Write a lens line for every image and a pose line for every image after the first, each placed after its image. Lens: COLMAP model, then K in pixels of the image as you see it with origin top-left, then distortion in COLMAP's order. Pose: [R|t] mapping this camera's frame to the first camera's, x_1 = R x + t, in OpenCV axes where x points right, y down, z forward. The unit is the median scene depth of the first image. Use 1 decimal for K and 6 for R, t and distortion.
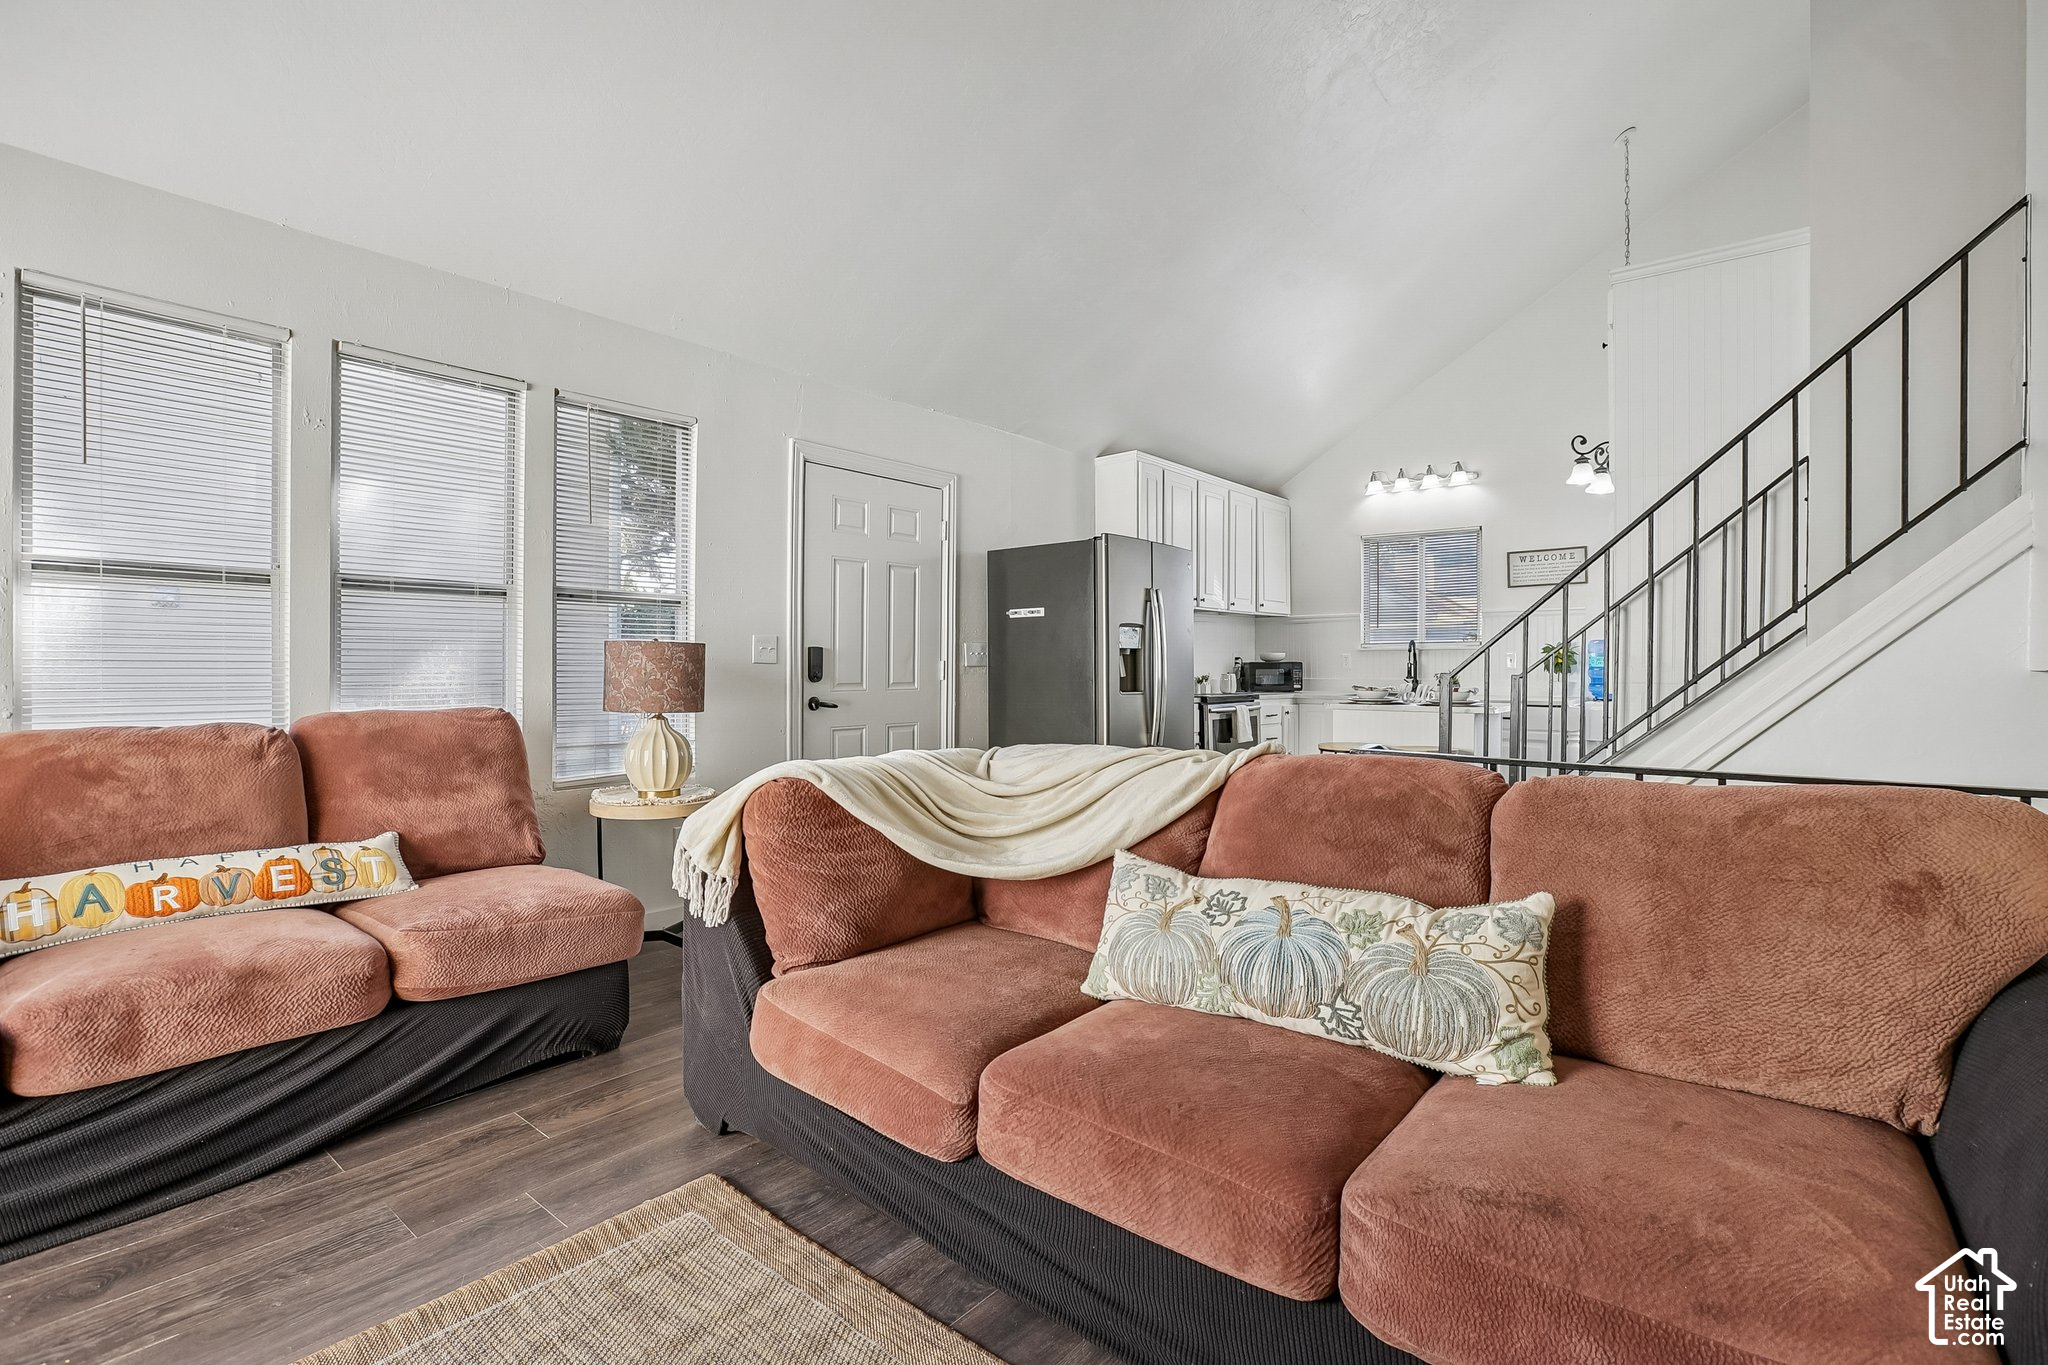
lens RADIAL K [[944.2, 0, 1097.5], [0, 944.2, 663.5], [0, 0, 1]] dist [-0.000292, 0.000029]
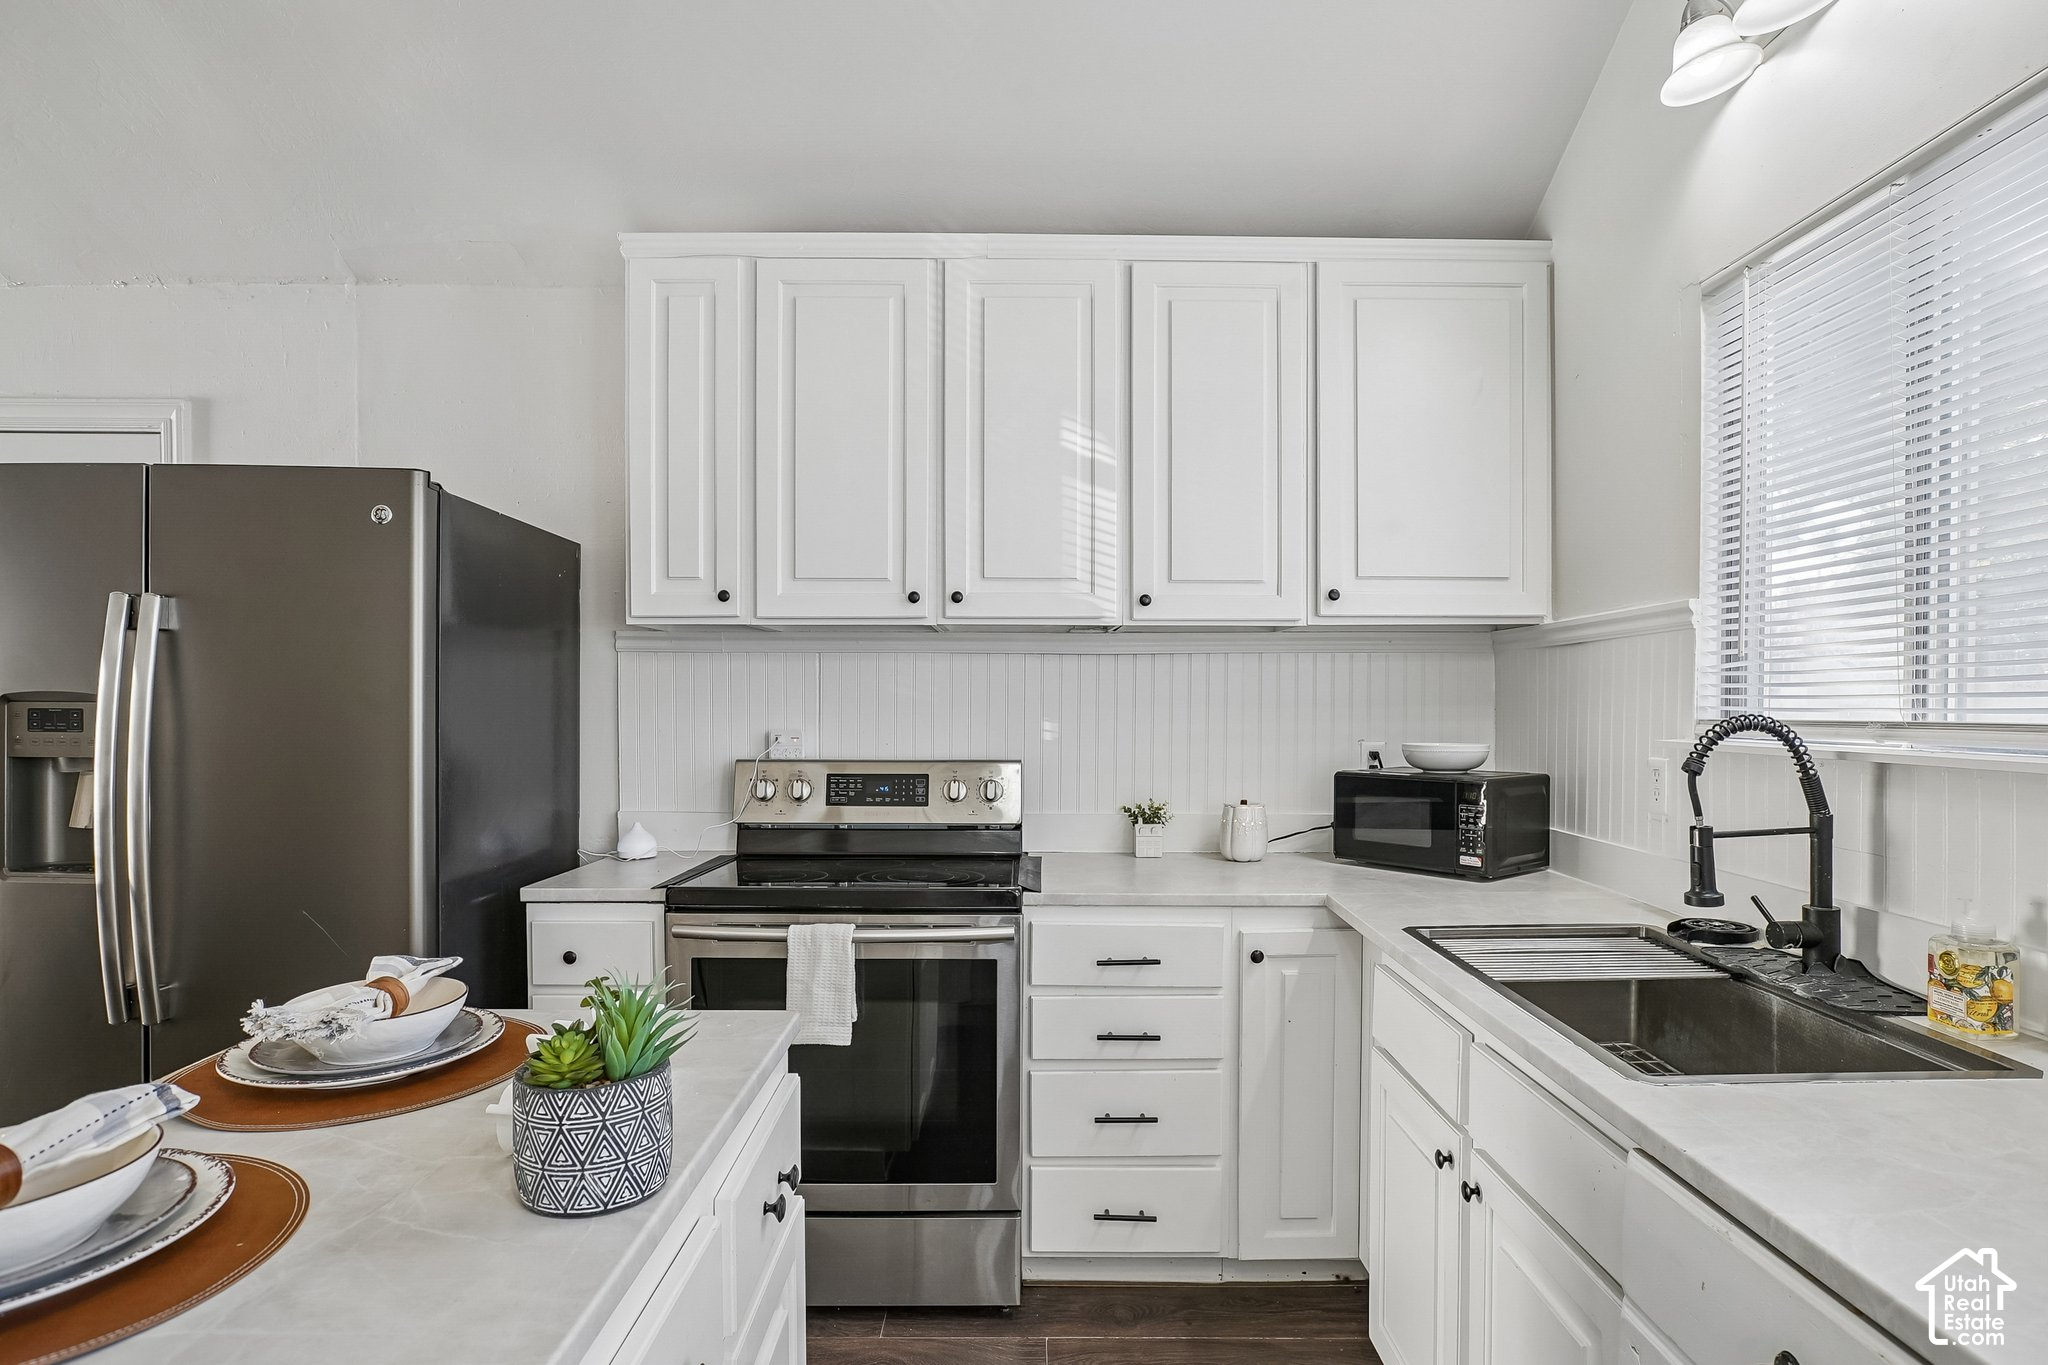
lens RADIAL K [[1148.7, 0, 1029.2], [0, 1148.7, 713.5], [0, 0, 1]] dist [-0.004258, 0.001488]
pose [[0.607558, 0.009233, -0.794222, 0.412503], [-0.003598, 0.999954, 0.008871, -0.025096], [0.794267, -0.002532, 0.607563, 0.674731]]
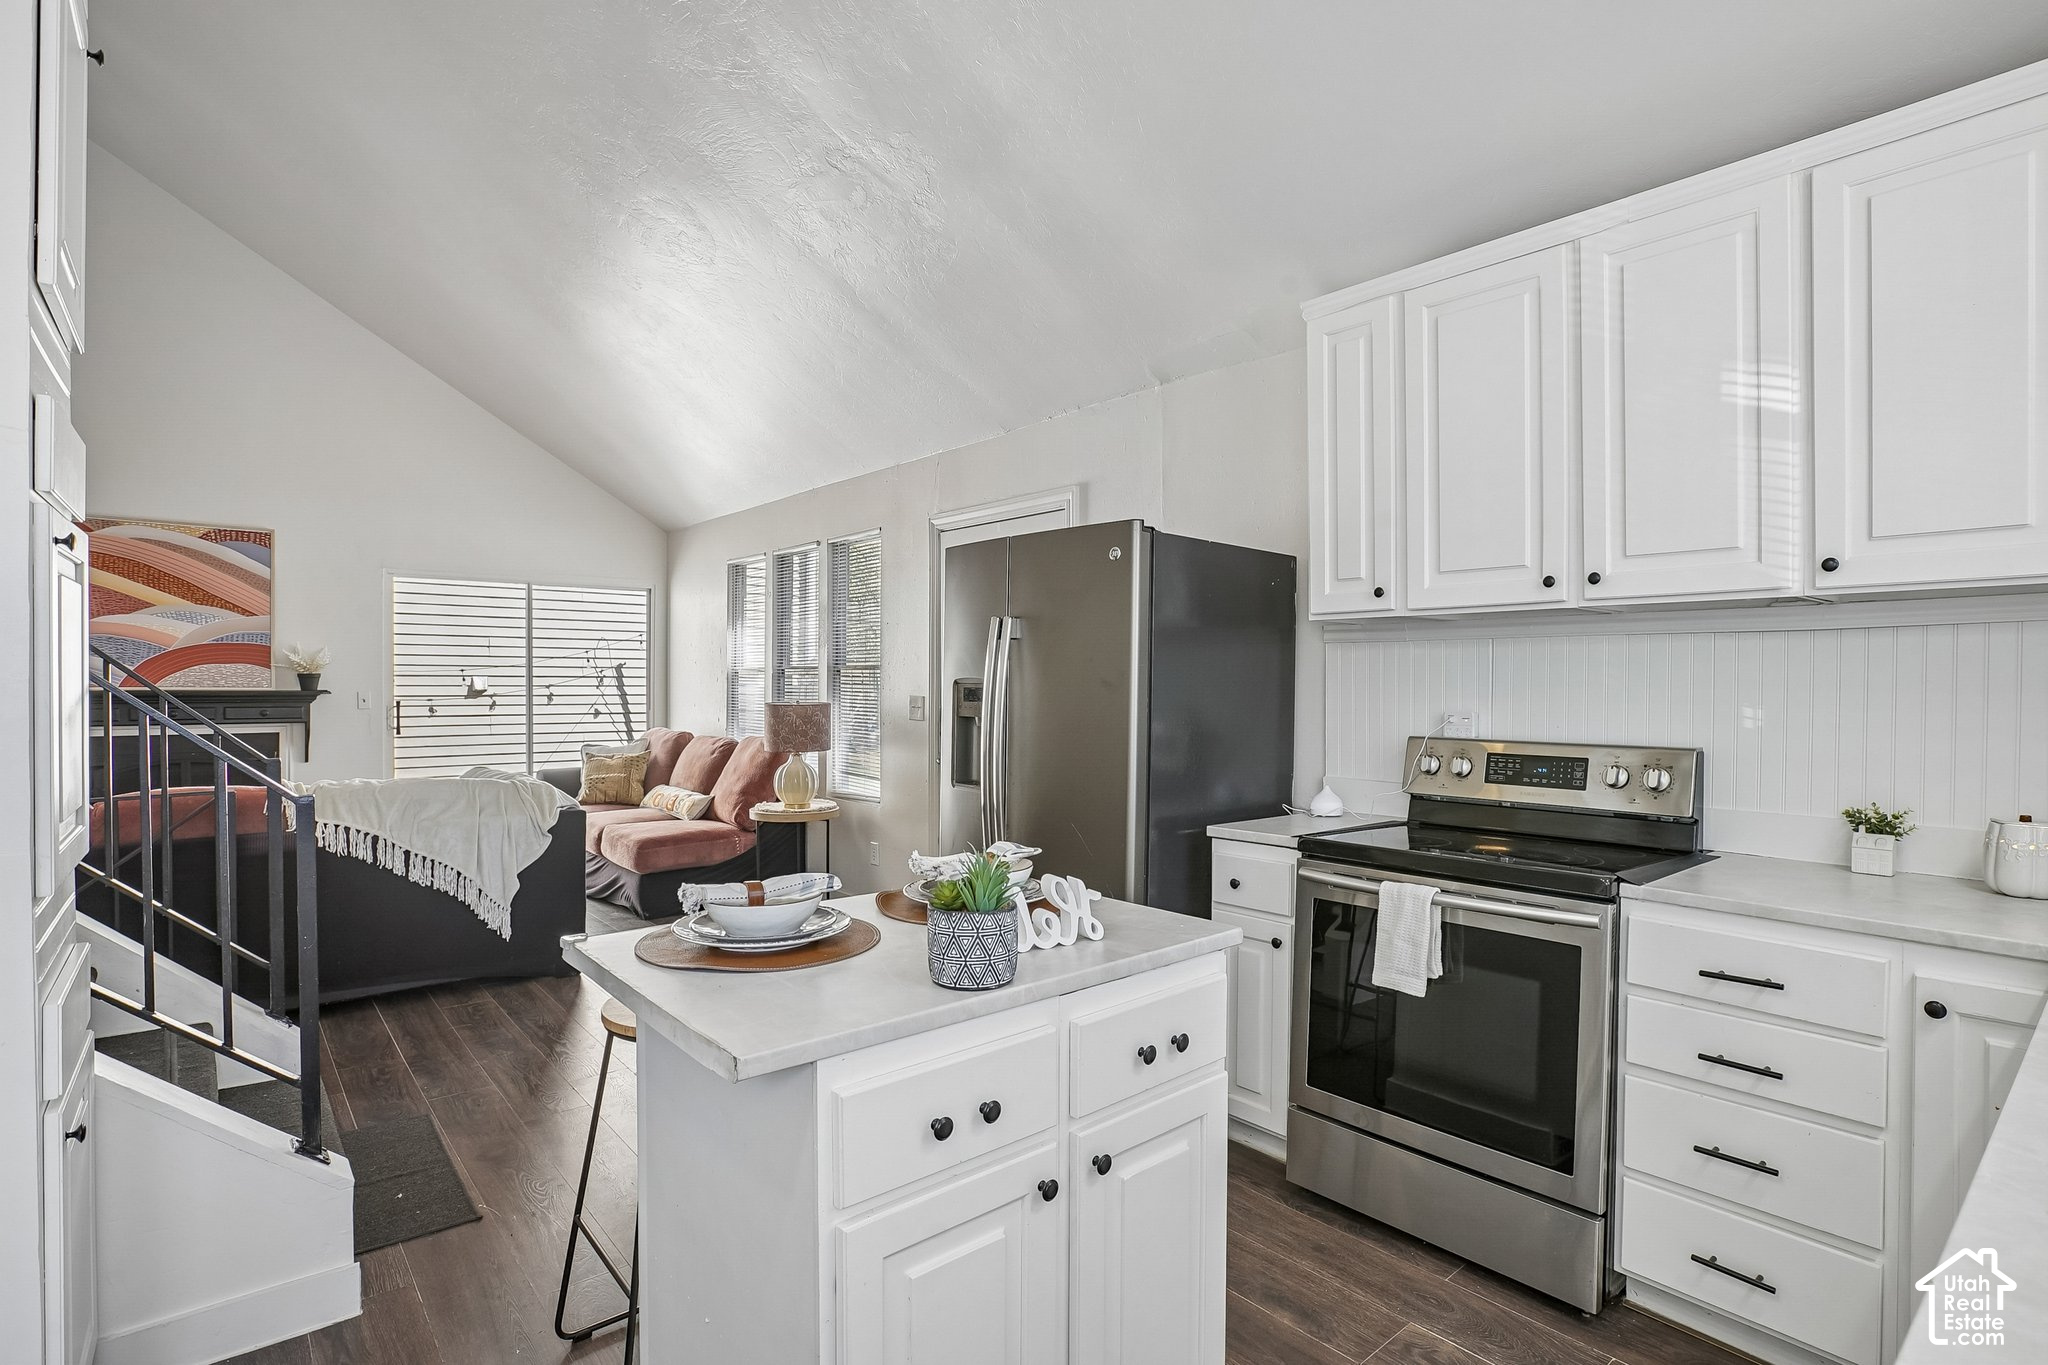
lens RADIAL K [[1072.3, 0, 1030.2], [0, 1072.3, 679.7], [0, 0, 1]] dist [-0.001585, 0.037941]
pose [[-0.206128, -0.006000, -0.978507, 0.475661], [-0.007295, 0.999963, -0.004595, -0.024163], [0.978498, 0.006192, -0.206165, 0.780580]]
